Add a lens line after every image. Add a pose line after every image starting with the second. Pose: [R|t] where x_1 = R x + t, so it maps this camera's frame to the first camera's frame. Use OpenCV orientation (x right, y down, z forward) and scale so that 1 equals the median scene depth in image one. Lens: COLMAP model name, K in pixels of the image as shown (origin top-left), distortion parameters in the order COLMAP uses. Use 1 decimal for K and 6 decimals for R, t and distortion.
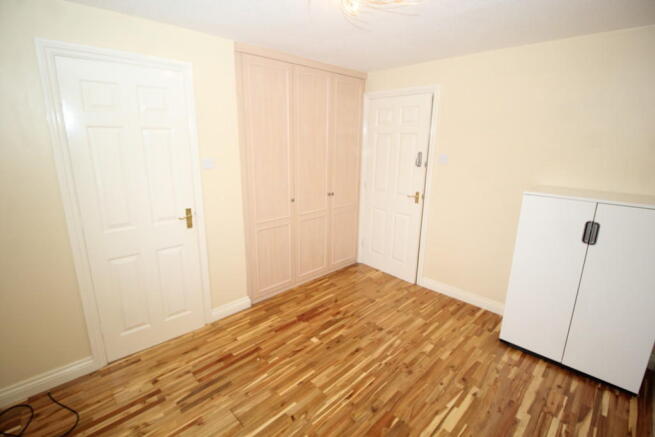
lens RADIAL K [[305.5, 0, 326.1], [0, 305.5, 214.6], [0, 0, 1]] dist [-0.001543, -0.012836]
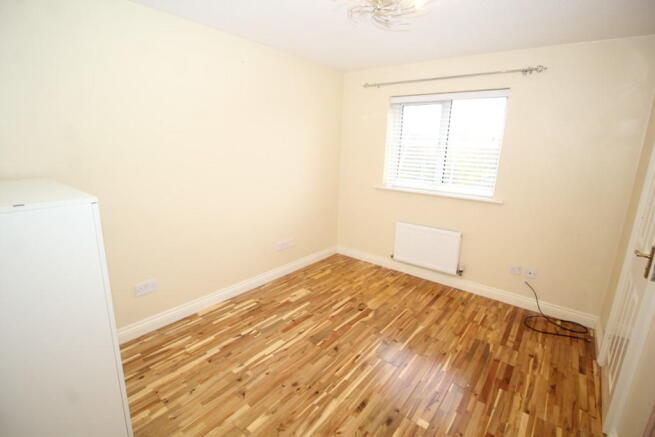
lens RADIAL K [[305.5, 0, 326.1], [0, 305.5, 214.6], [0, 0, 1]] dist [-0.001543, -0.012836]
pose [[-0.991711, -0.012198, -0.127907, 0.318702], [-0.068691, 0.891614, 0.447556, -0.344990], [0.108584, 0.452632, -0.885061, 1.630617]]
